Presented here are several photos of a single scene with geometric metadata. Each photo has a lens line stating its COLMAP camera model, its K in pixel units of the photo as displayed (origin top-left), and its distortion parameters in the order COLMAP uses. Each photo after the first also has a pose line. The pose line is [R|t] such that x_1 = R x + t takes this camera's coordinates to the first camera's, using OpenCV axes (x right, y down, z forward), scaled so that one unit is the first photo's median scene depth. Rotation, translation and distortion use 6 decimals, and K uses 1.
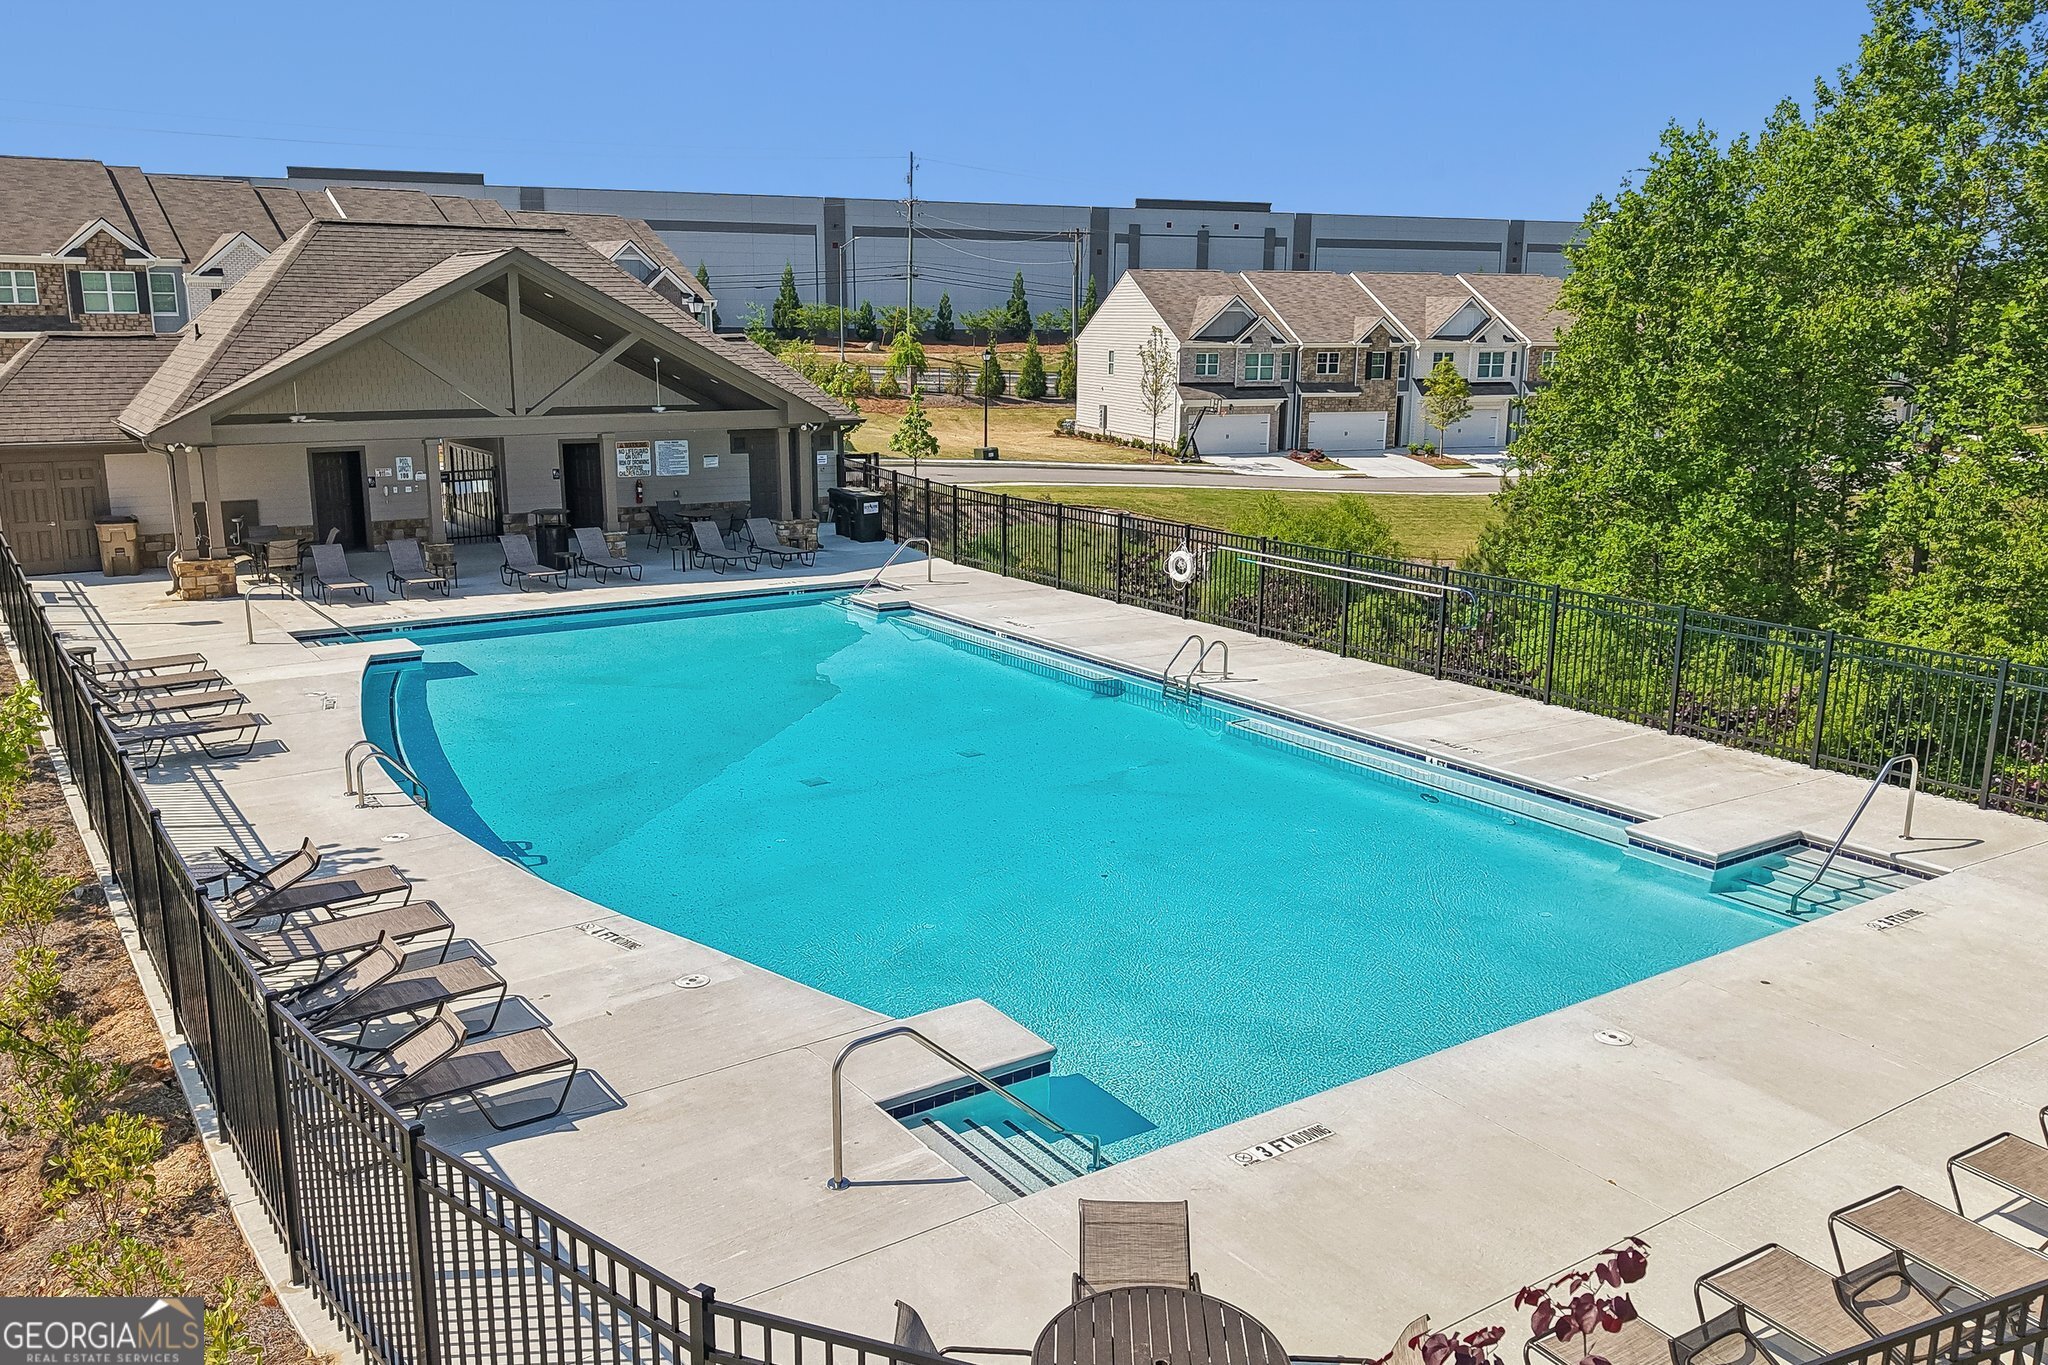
lens RADIAL K [[1638.6, 0, 1018.3], [0, 1638.6, 686.0], [0, 0, 1]] dist [0.065408, -0.097446]
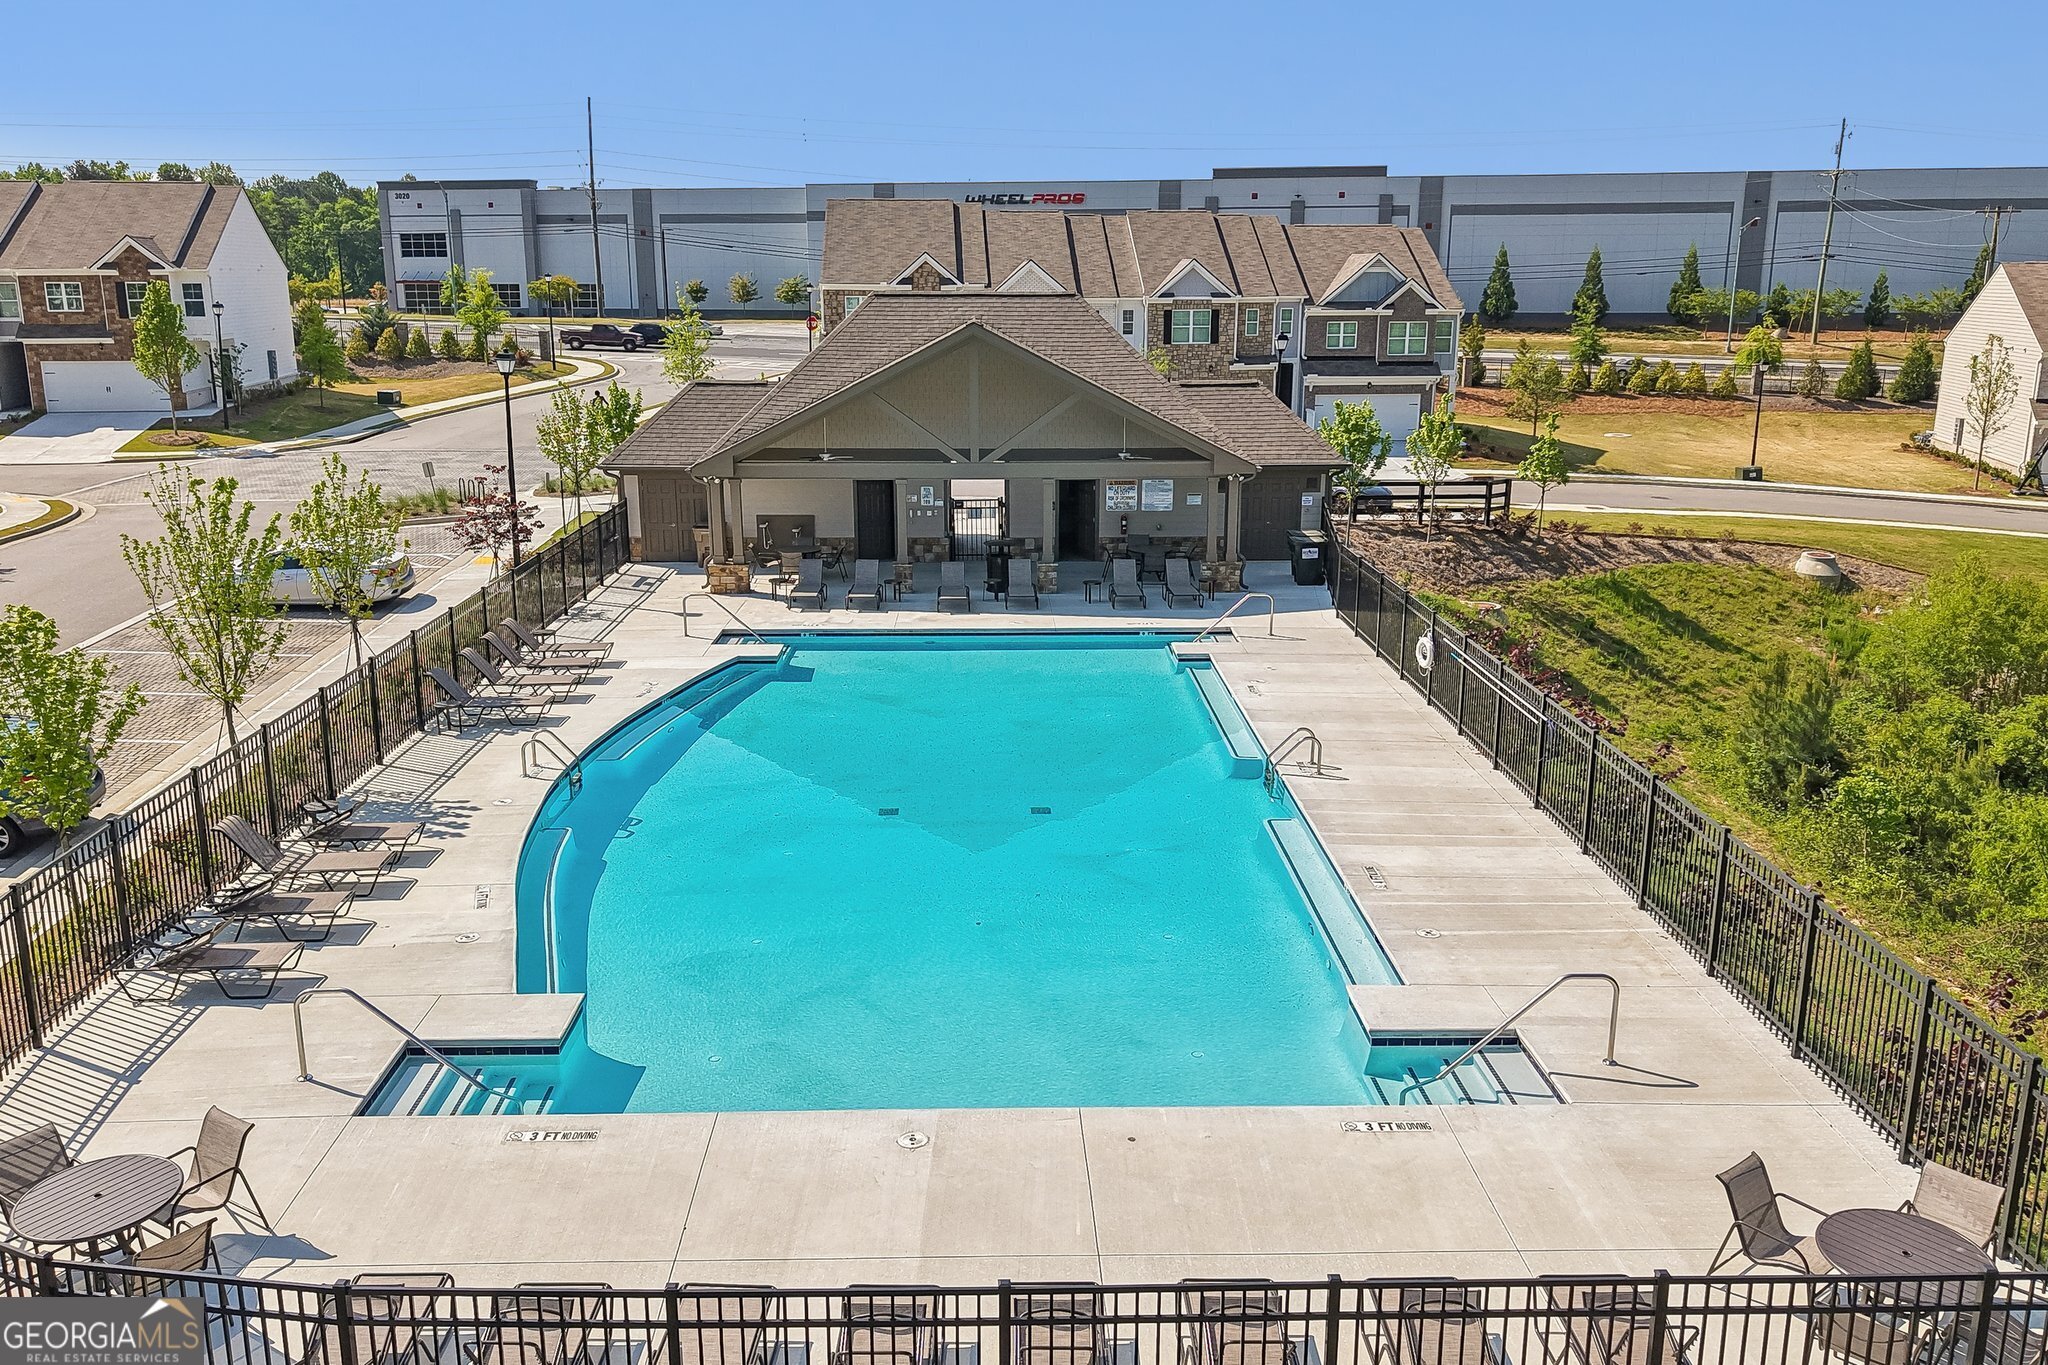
lens RADIAL K [[1638.6, 0, 1018.3], [0, 1638.6, 686.0], [0, 0, 1]] dist [0.065408, -0.097446]
pose [[0.836416, 0.123995, -0.533886, 0.322813], [-0.113489, 0.992144, 0.052627, -0.057996], [0.536218, 0.016572, 0.843917, 0.012390]]
